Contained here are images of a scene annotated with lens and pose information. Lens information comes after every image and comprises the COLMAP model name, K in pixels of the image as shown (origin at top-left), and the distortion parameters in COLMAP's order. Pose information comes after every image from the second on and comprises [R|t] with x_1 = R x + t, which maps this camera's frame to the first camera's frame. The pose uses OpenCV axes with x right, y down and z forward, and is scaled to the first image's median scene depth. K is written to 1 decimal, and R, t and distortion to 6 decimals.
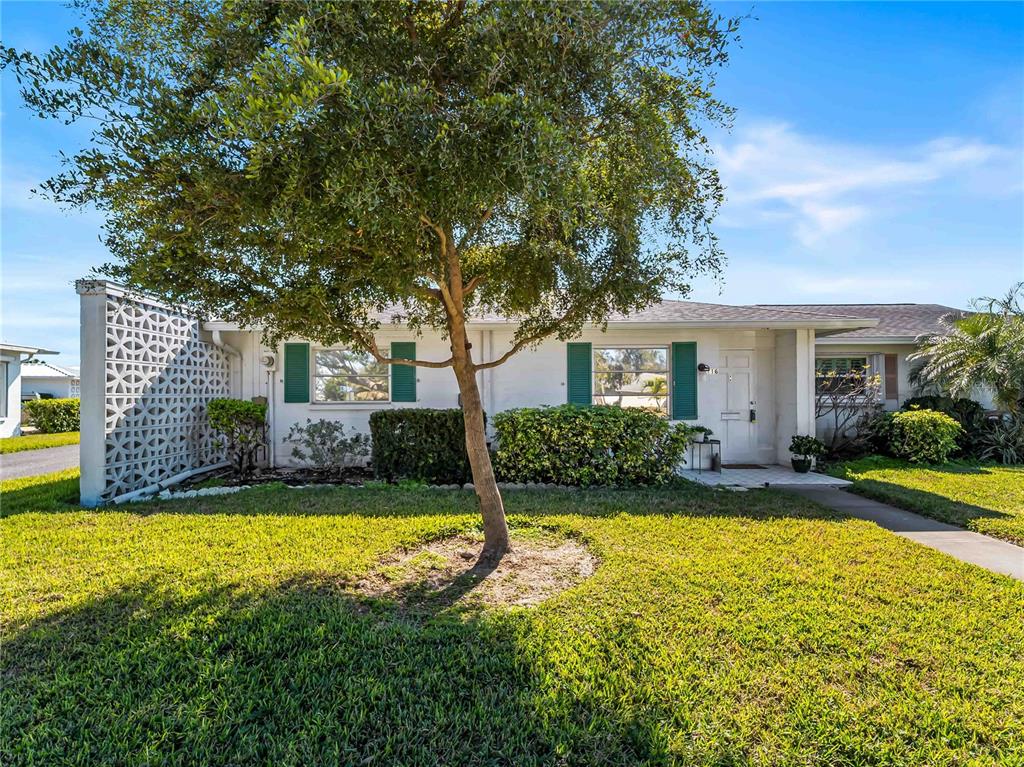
lens RADIAL K [[471.9, 0, 512.7], [0, 471.9, 387.0], [0, 0, 1]] dist [-0.003865, 0.000141]
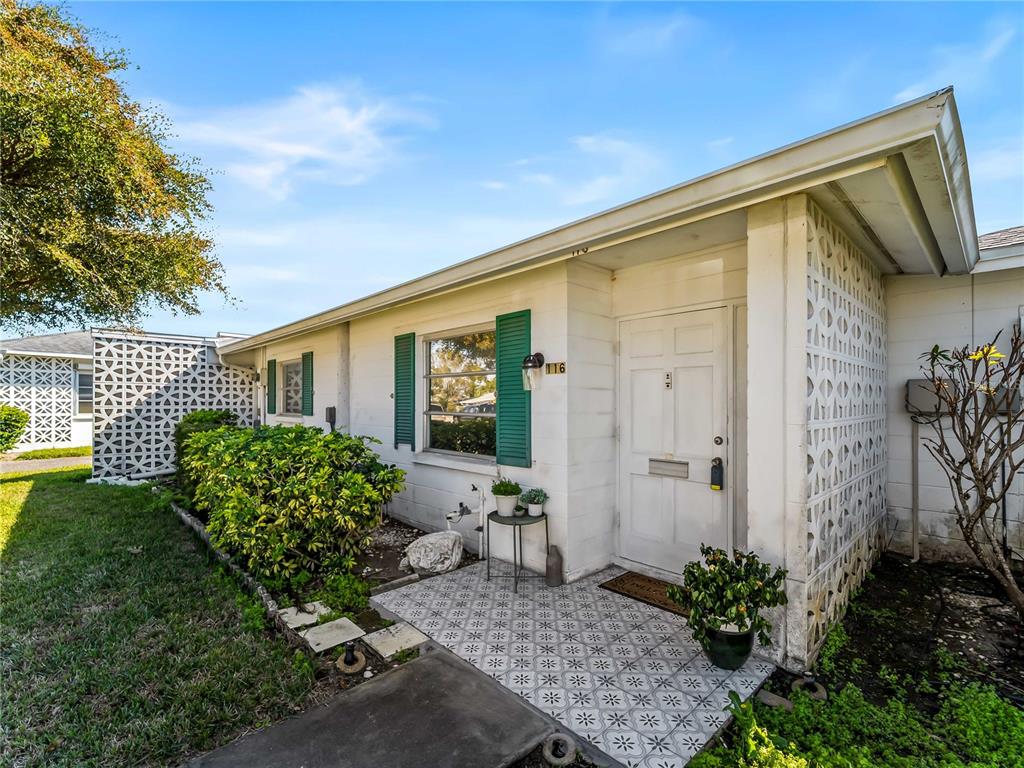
lens RADIAL K [[471.9, 0, 512.4], [0, 471.9, 391.9], [0, 0, 1]] dist [-0.003865, 0.000141]
pose [[0.680296, -0.009915, -0.732870, 0.882803], [0.008047, 0.999949, -0.006059, -0.008158], [0.732893, -0.001775, 0.680341, 0.790635]]
